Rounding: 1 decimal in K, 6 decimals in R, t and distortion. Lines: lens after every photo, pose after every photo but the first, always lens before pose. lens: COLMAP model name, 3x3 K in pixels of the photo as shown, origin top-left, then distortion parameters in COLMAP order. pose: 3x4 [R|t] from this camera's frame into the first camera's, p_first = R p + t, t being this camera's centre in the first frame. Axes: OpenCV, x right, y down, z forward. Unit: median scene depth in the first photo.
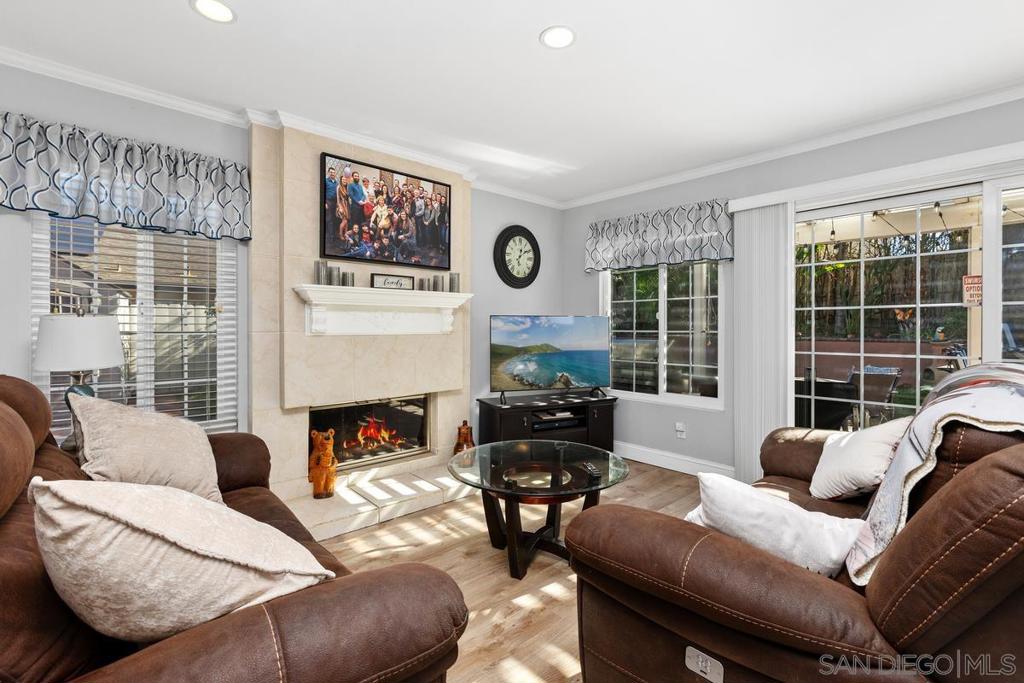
lens RADIAL K [[453.0, 0, 515.5], [0, 453.0, 331.2], [0, 0, 1]] dist [-0.000808, 0.000713]
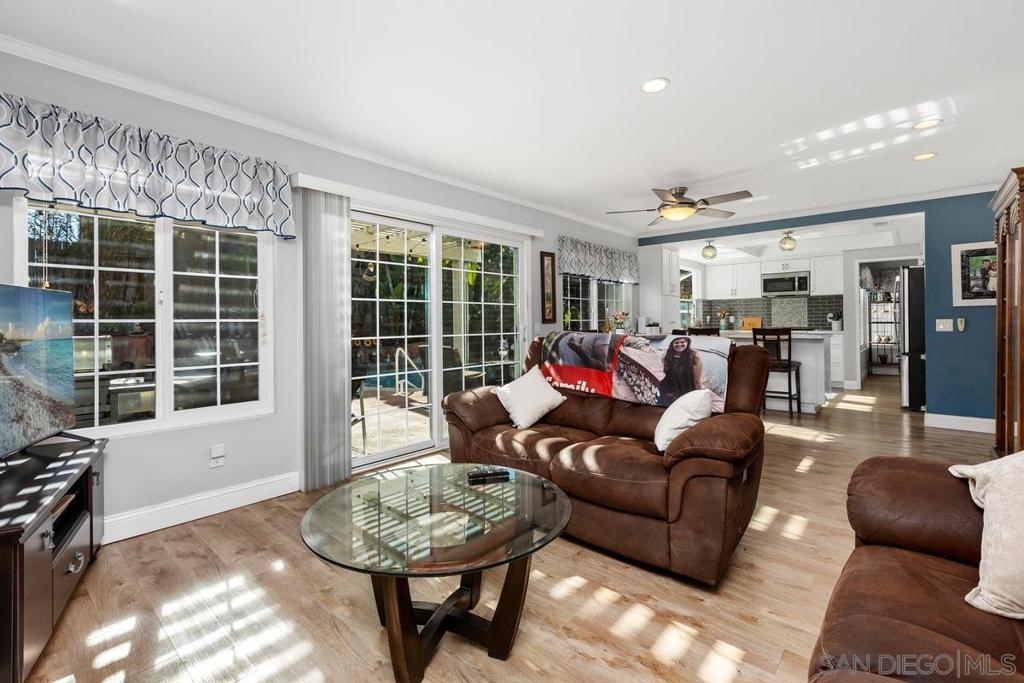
lens RADIAL K [[453.0, 0, 513.1], [0, 453.0, 319.8], [0, 0, 1]] dist [-0.000808, 0.000713]
pose [[-0.100576, 0.004245, 0.994920, -0.493259], [0.013688, 0.999902, -0.002883, 0.009952], [-0.994835, 0.013329, -0.100624, 0.731676]]
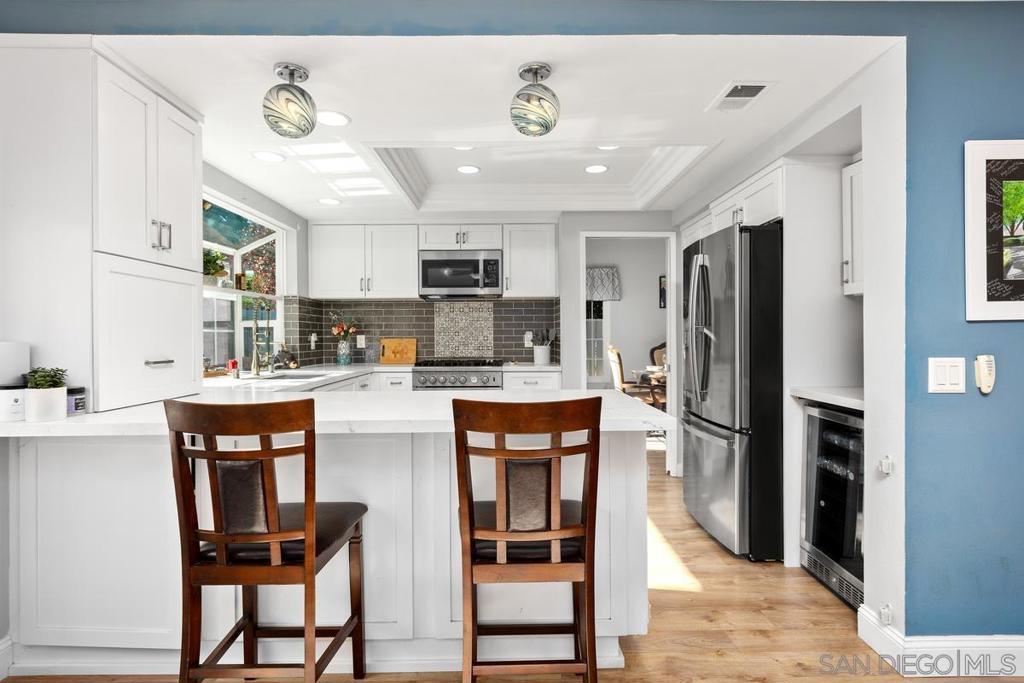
lens RADIAL K [[531.5, 0, 506.6], [0, 531.5, 340.2], [0, 0, 1]] dist [0.002380, 0.002620]
pose [[-0.732574, -0.004935, 0.680669, 0.836237], [0.007779, 0.999848, 0.015621, -0.010158], [-0.680643, 0.016739, -0.732424, -0.075329]]
